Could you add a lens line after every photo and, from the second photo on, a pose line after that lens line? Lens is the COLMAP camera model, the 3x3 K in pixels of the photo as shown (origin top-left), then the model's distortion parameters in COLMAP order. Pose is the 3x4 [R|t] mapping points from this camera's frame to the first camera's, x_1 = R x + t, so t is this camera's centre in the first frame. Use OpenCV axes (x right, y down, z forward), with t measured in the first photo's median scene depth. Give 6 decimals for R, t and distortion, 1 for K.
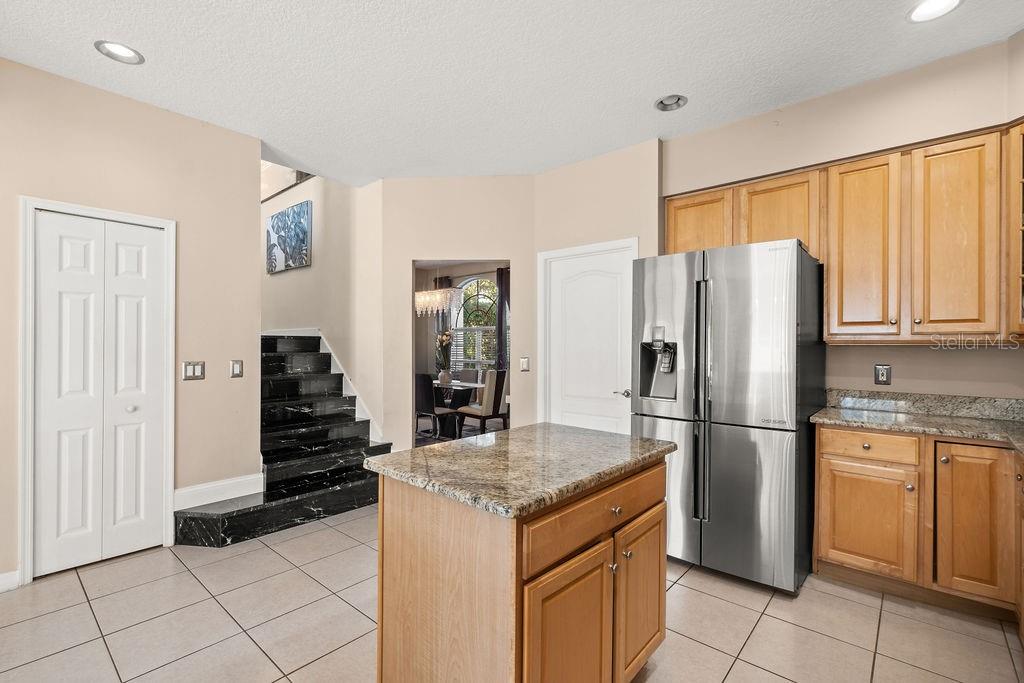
lens RADIAL K [[463.5, 0, 508.2], [0, 463.5, 349.1], [0, 0, 1]] dist [0.000815, 0.000738]
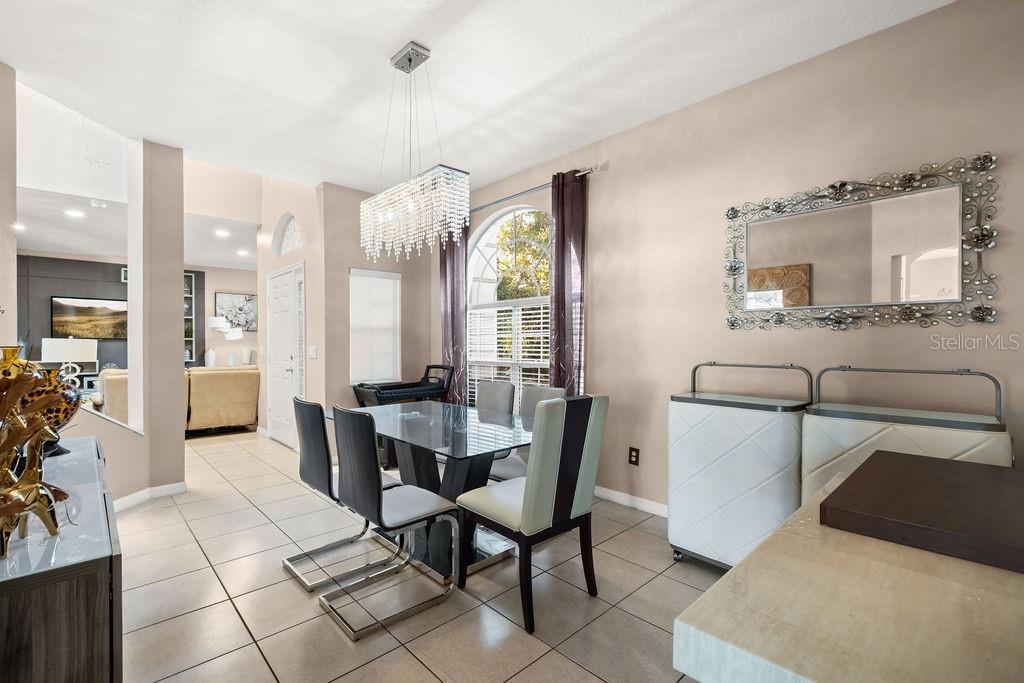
lens RADIAL K [[463.5, 0, 507.8], [0, 463.5, 348.5], [0, 0, 1]] dist [0.000815, 0.000738]
pose [[0.994508, -0.001284, -0.104656, -0.061003], [0.002135, 0.999966, 0.008018, 0.013734], [0.104642, -0.008197, 0.994476, 1.283939]]
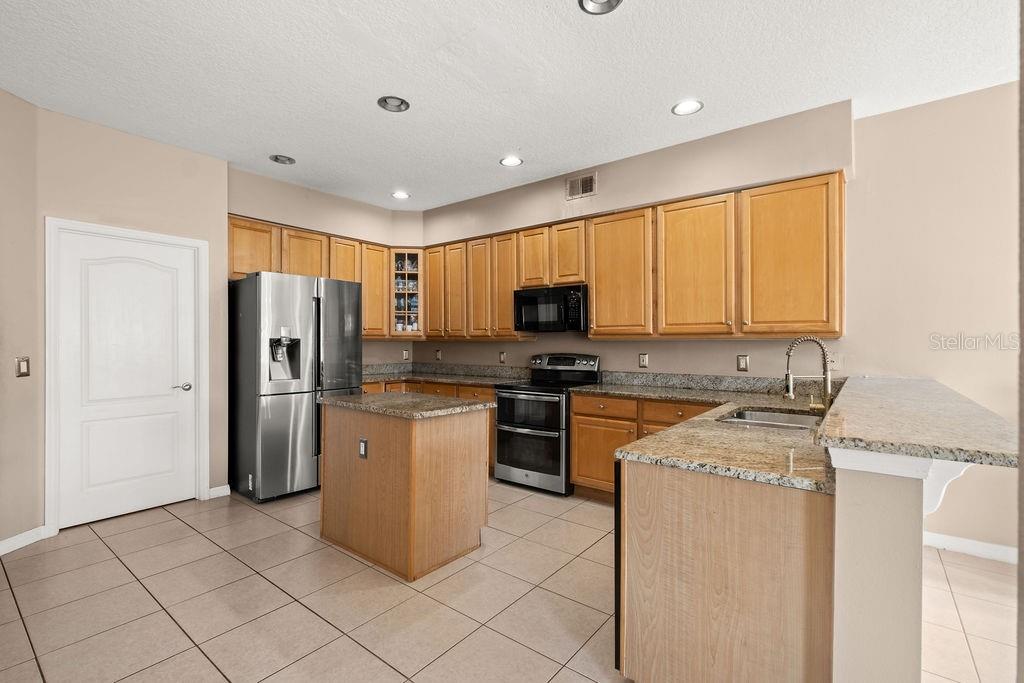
lens RADIAL K [[463.5, 0, 509.8], [0, 463.5, 343.9], [0, 0, 1]] dist [0.000815, 0.000738]
pose [[-0.054020, -0.003062, 0.998535, -0.963267], [0.006415, 0.999974, 0.003413, 0.001367], [-0.998519, 0.006590, -0.053999, 0.395082]]
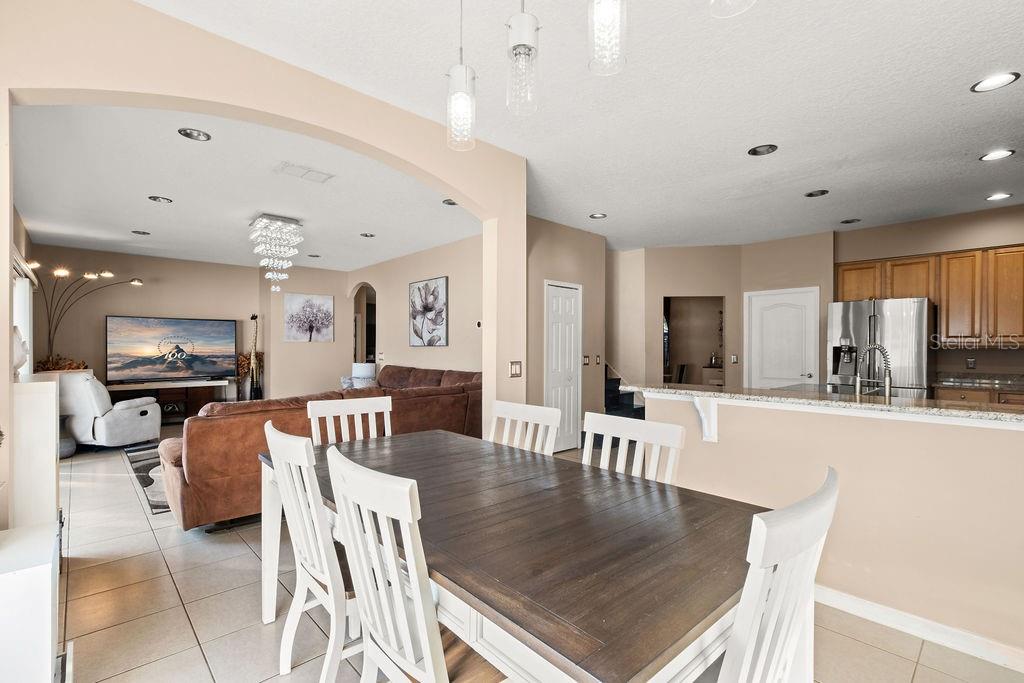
lens RADIAL K [[463.5, 0, 514.2], [0, 463.5, 350.9], [0, 0, 1]] dist [0.000815, 0.000738]
pose [[0.996005, 0.001800, -0.089281, -0.807631], [-0.001625, 0.999997, 0.002033, 0.001162], [0.089285, -0.001880, 0.996004, -0.964943]]
